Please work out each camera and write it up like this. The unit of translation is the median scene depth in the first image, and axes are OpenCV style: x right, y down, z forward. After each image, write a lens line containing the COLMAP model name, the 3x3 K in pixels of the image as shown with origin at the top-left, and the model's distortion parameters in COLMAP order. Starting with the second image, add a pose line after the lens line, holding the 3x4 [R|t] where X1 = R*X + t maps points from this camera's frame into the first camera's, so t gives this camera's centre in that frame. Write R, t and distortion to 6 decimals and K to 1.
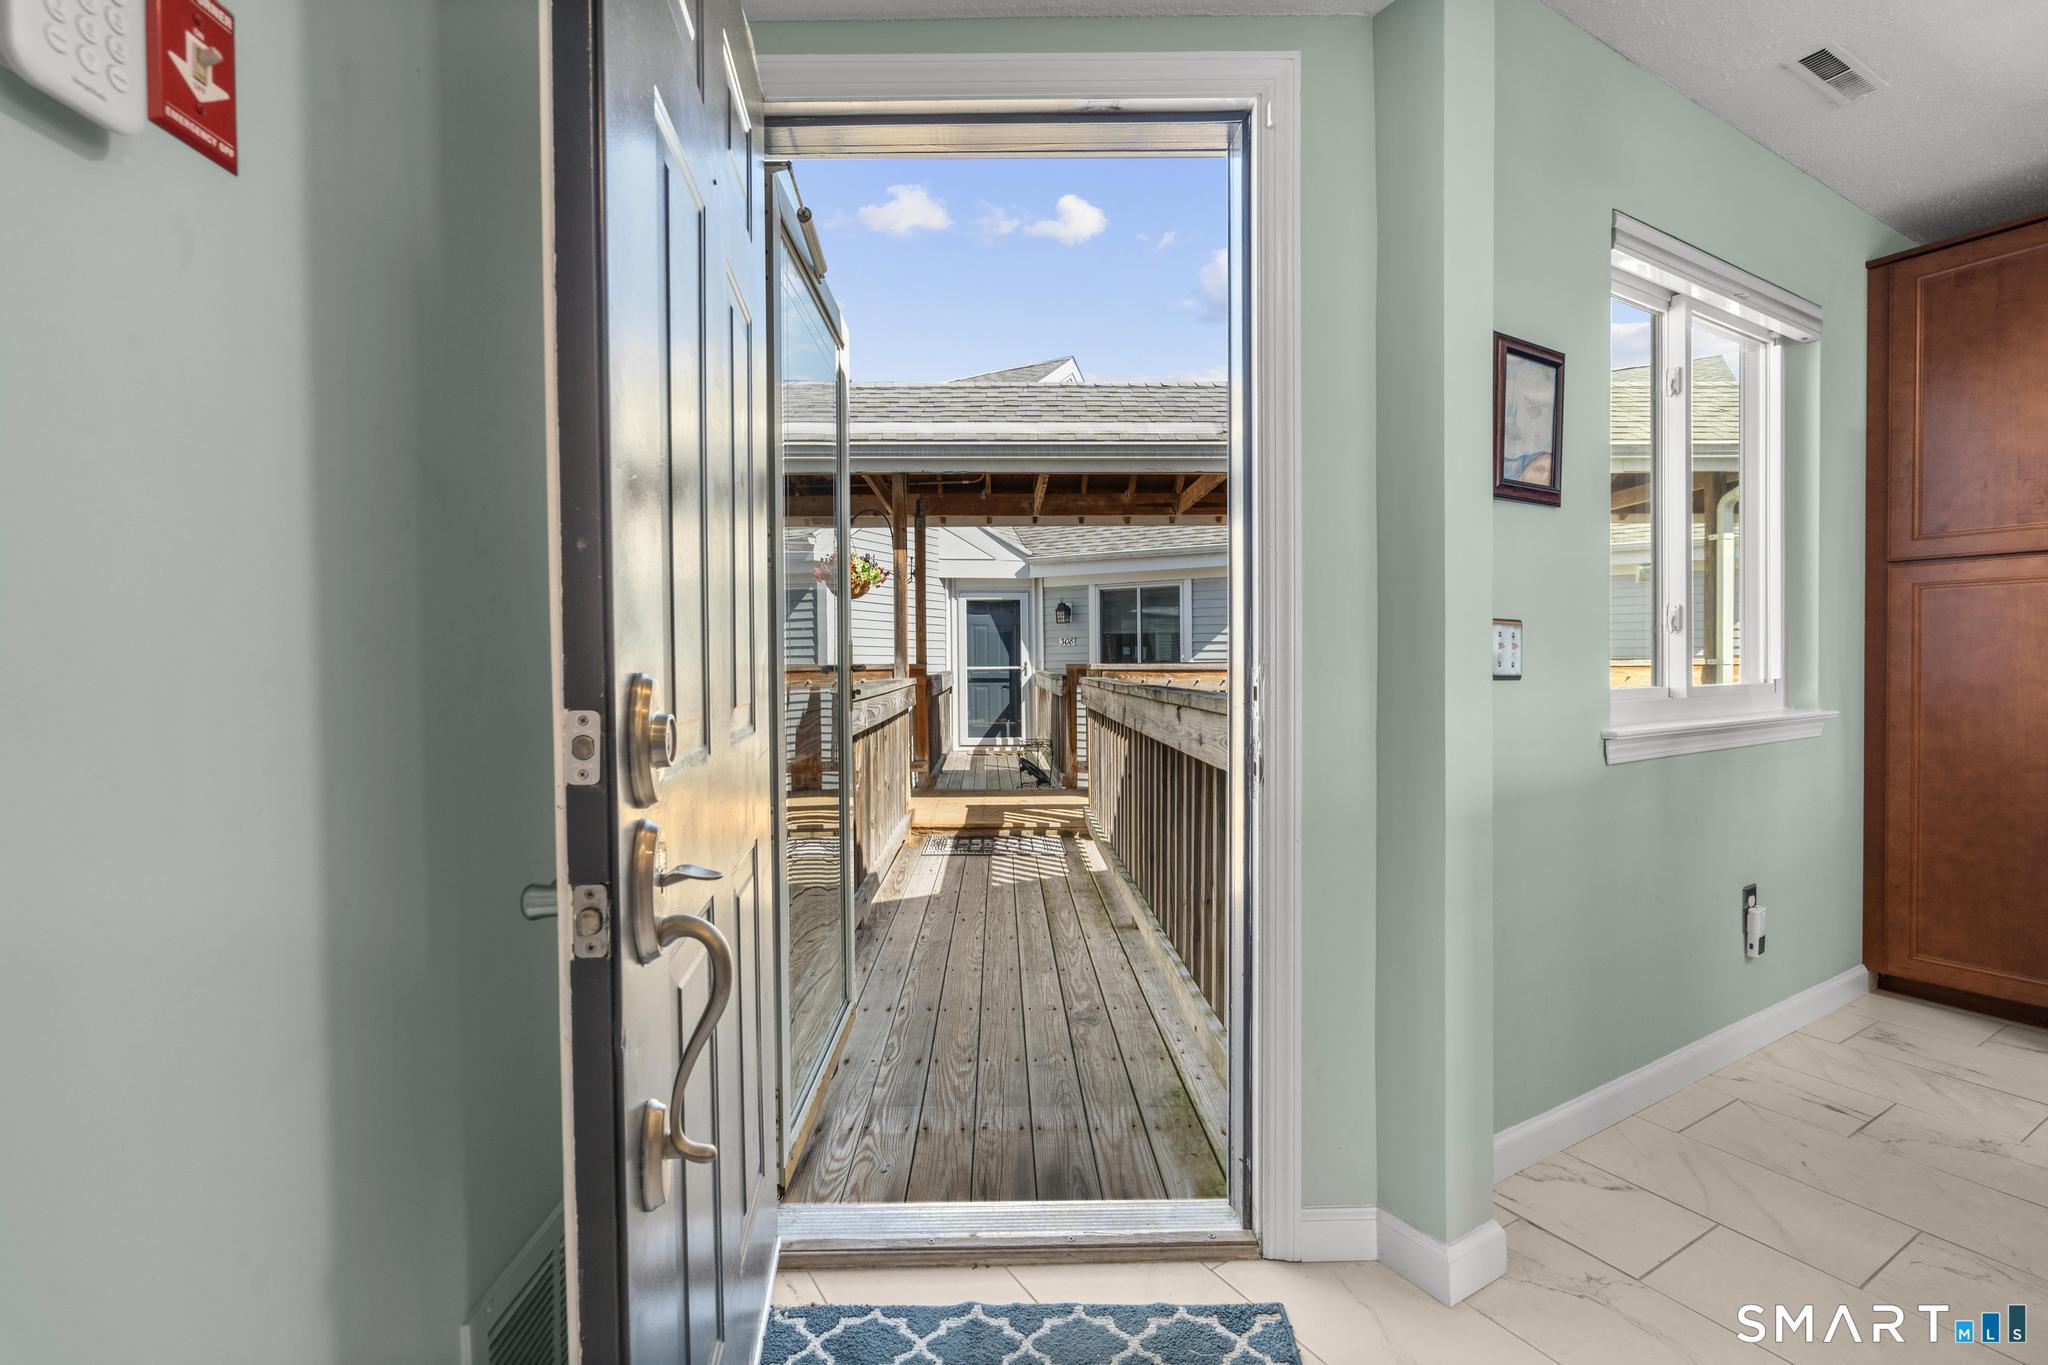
lens RADIAL K [[917.7, 0, 1006.6], [0, 917.7, 680.5], [0, 0, 1]] dist [-0.010446, 0.004929]
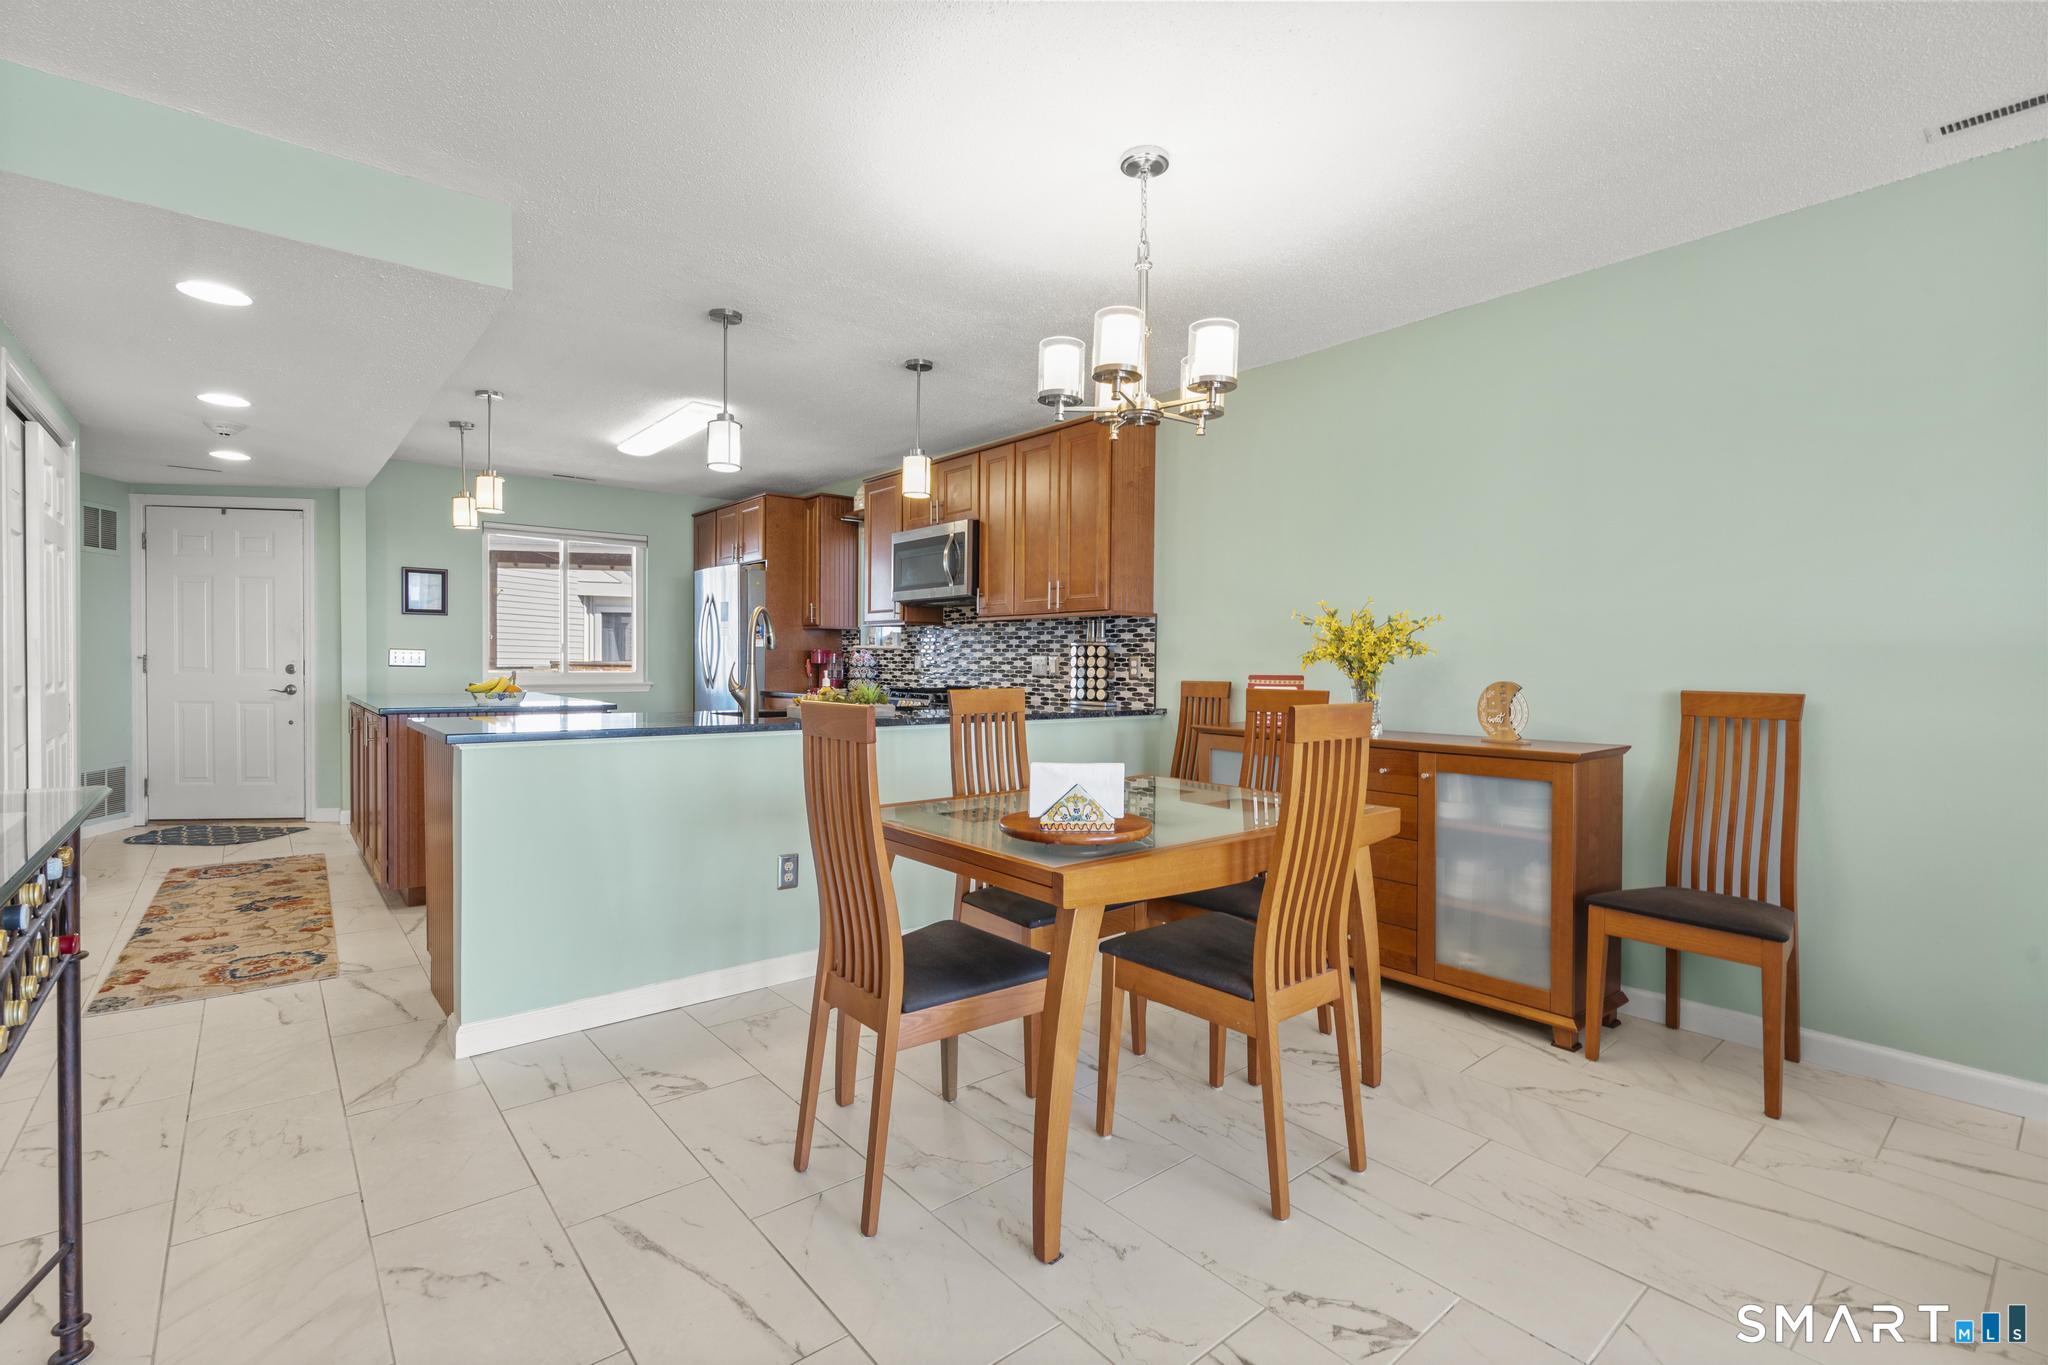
lens RADIAL K [[917.7, 0, 1006.6], [0, 917.7, 680.5], [0, 0, 1]] dist [-0.010446, 0.004929]
pose [[0.987336, 0.016032, 0.157831, 1.606831], [-0.016256, 0.999868, 0.000131, 0.013691], [-0.157808, -0.002695, 0.987466, -2.024559]]
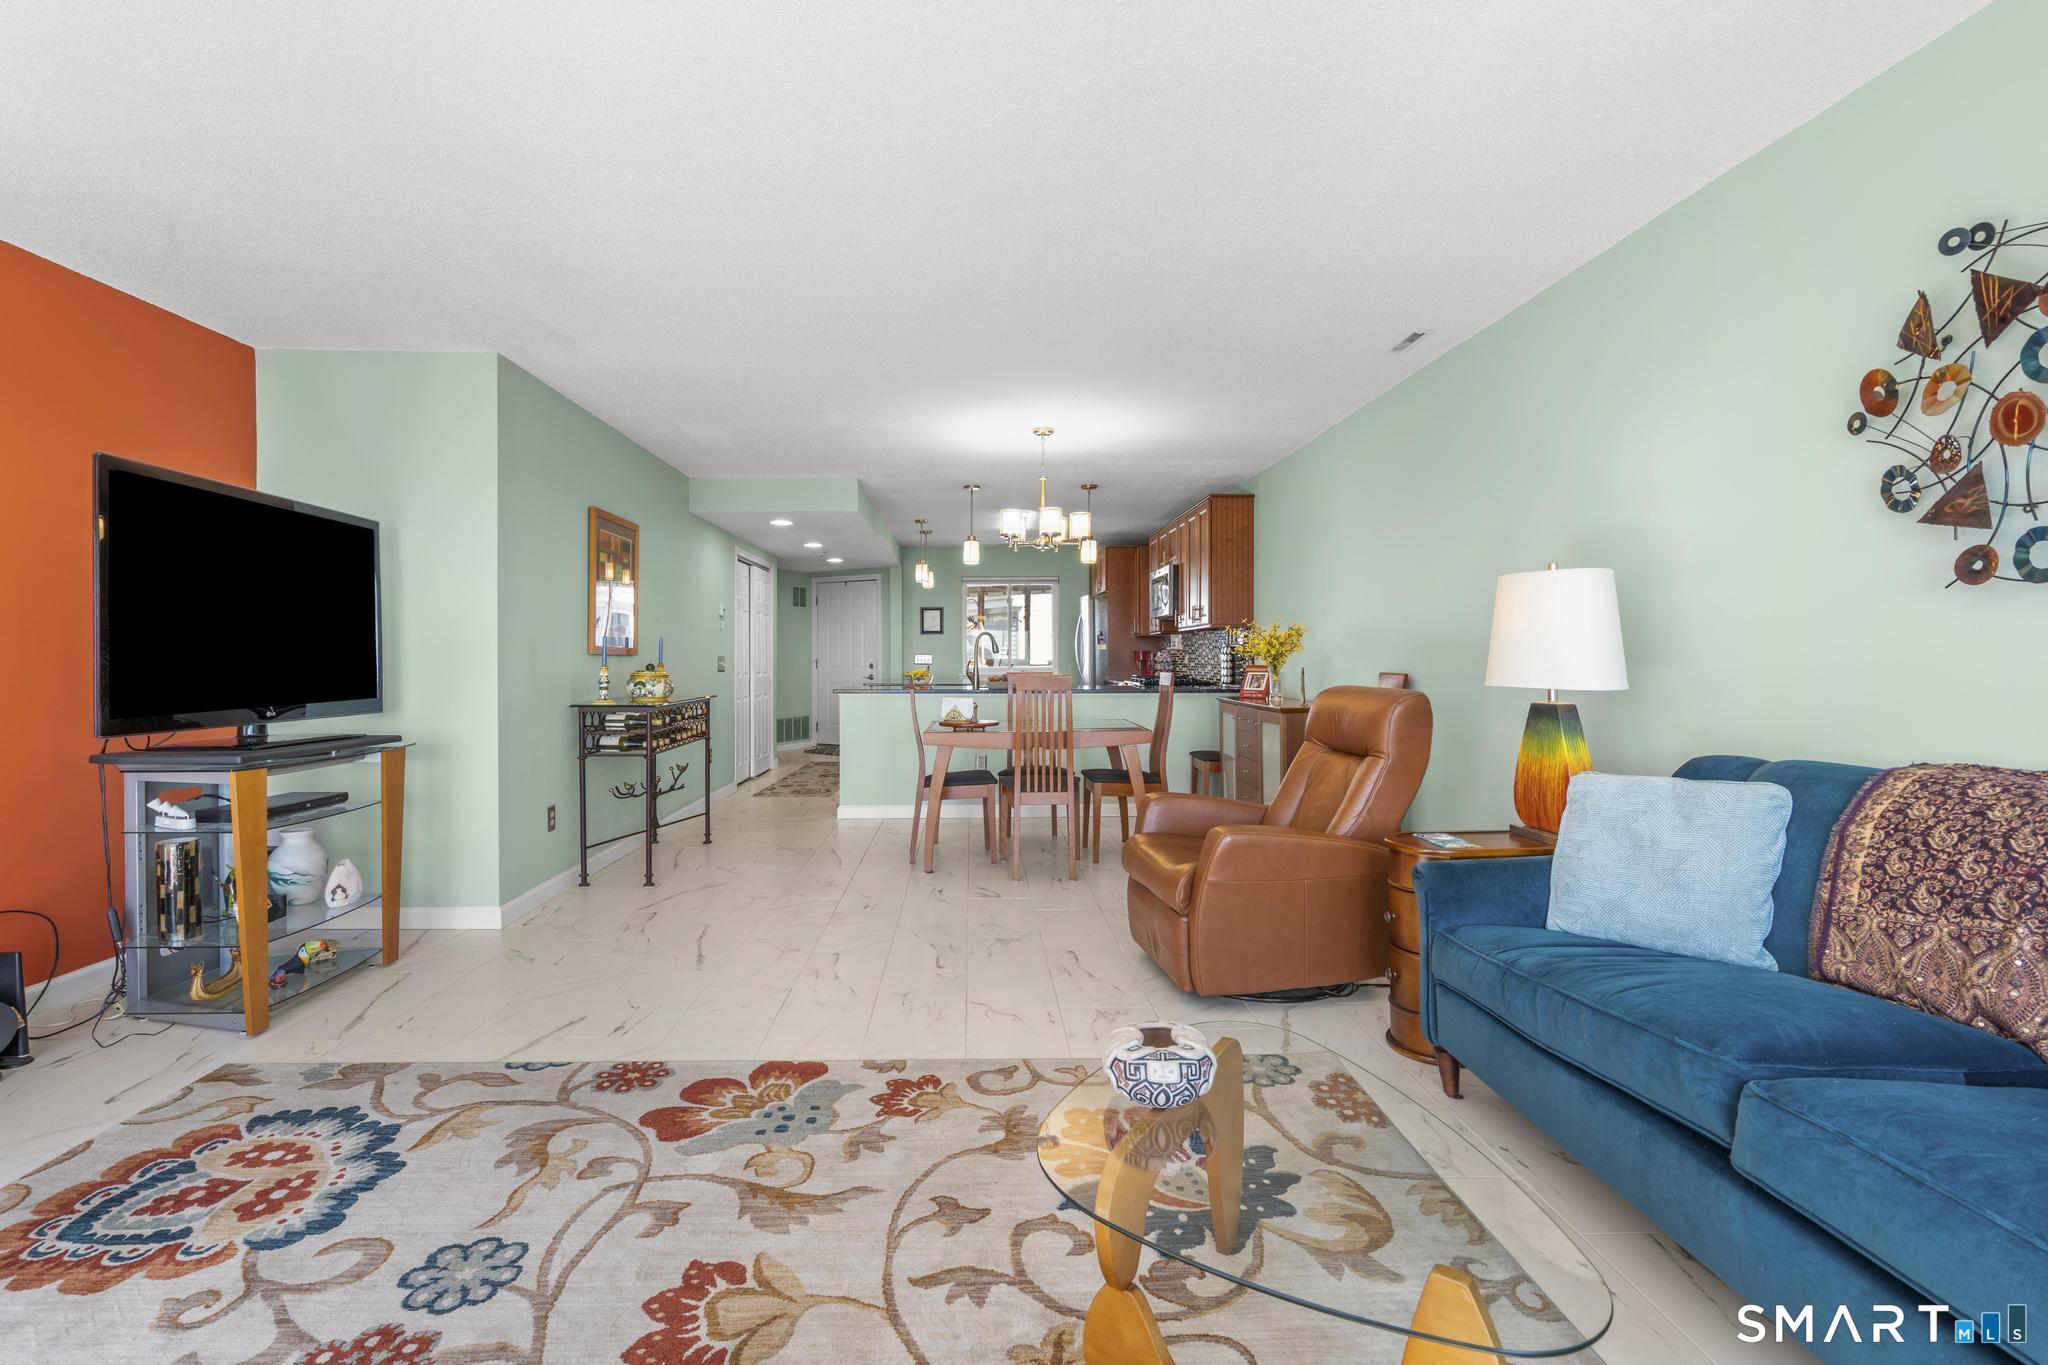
lens RADIAL K [[930.6, 0, 975.7], [0, 930.6, 657.2], [0, 0, 1]] dist [-0.000502, 0.000023]
pose [[0.864537, 0.007446, -0.502515, 2.833470], [-0.015185, 0.999821, -0.011309, 0.015959], [0.502340, 0.017408, 0.864495, -3.013513]]
